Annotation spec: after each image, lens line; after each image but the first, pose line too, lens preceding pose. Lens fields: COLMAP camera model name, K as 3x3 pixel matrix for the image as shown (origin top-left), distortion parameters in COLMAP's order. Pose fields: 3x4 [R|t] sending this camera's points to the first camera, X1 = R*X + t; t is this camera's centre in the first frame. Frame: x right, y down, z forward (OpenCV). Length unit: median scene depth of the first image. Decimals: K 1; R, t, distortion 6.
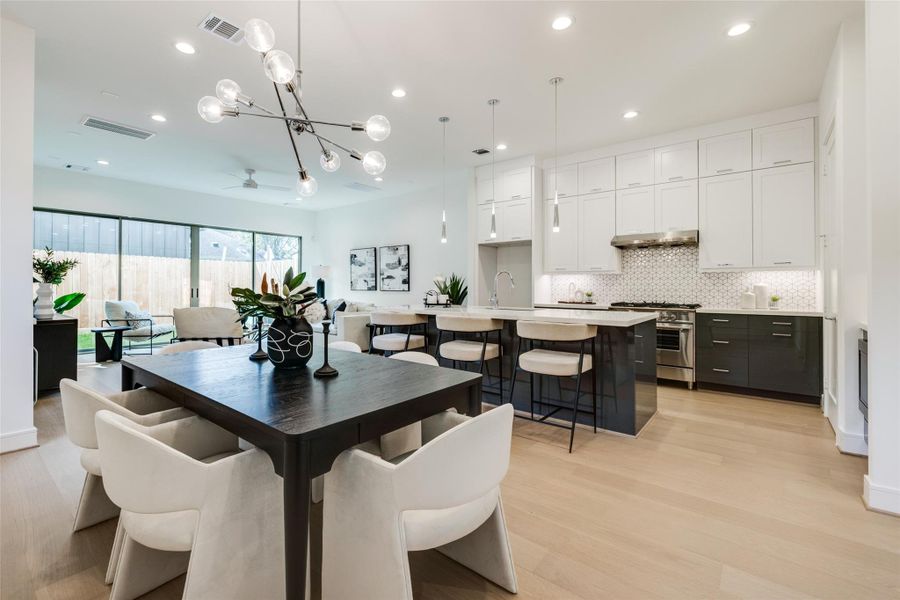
lens RADIAL K [[398.4, 0, 425.5], [0, 398.4, 286.9], [0, 0, 1]] dist [-0.016740, 0.003505]
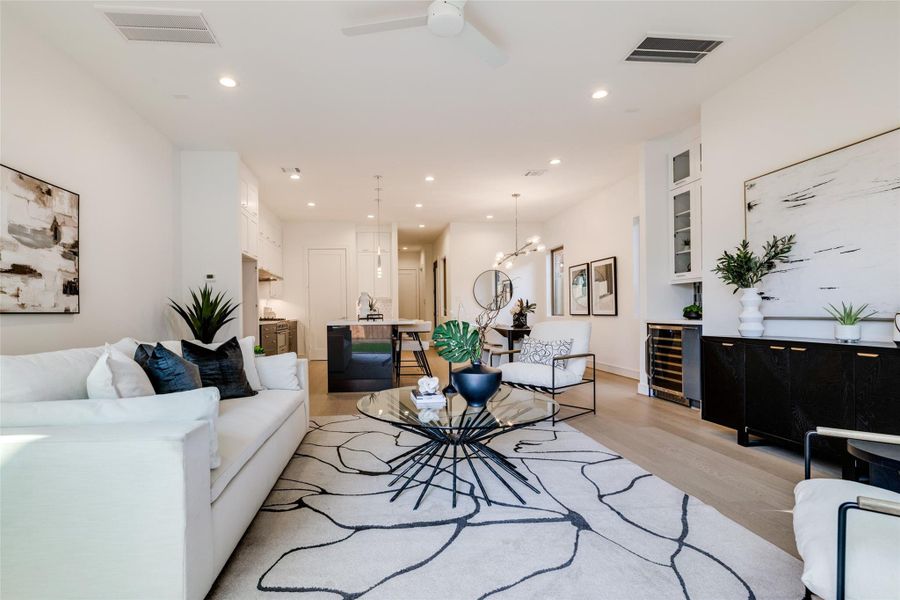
lens RADIAL K [[437.9, 0, 408.1], [0, 437.9, 309.2], [0, 0, 1]] dist [-0.000599, 0.000077]
pose [[-0.696404, 0.009449, 0.717588, -0.575953], [0.008673, 0.999951, -0.004750, 0.011390], [-0.717598, 0.002916, -0.696452, 1.064125]]
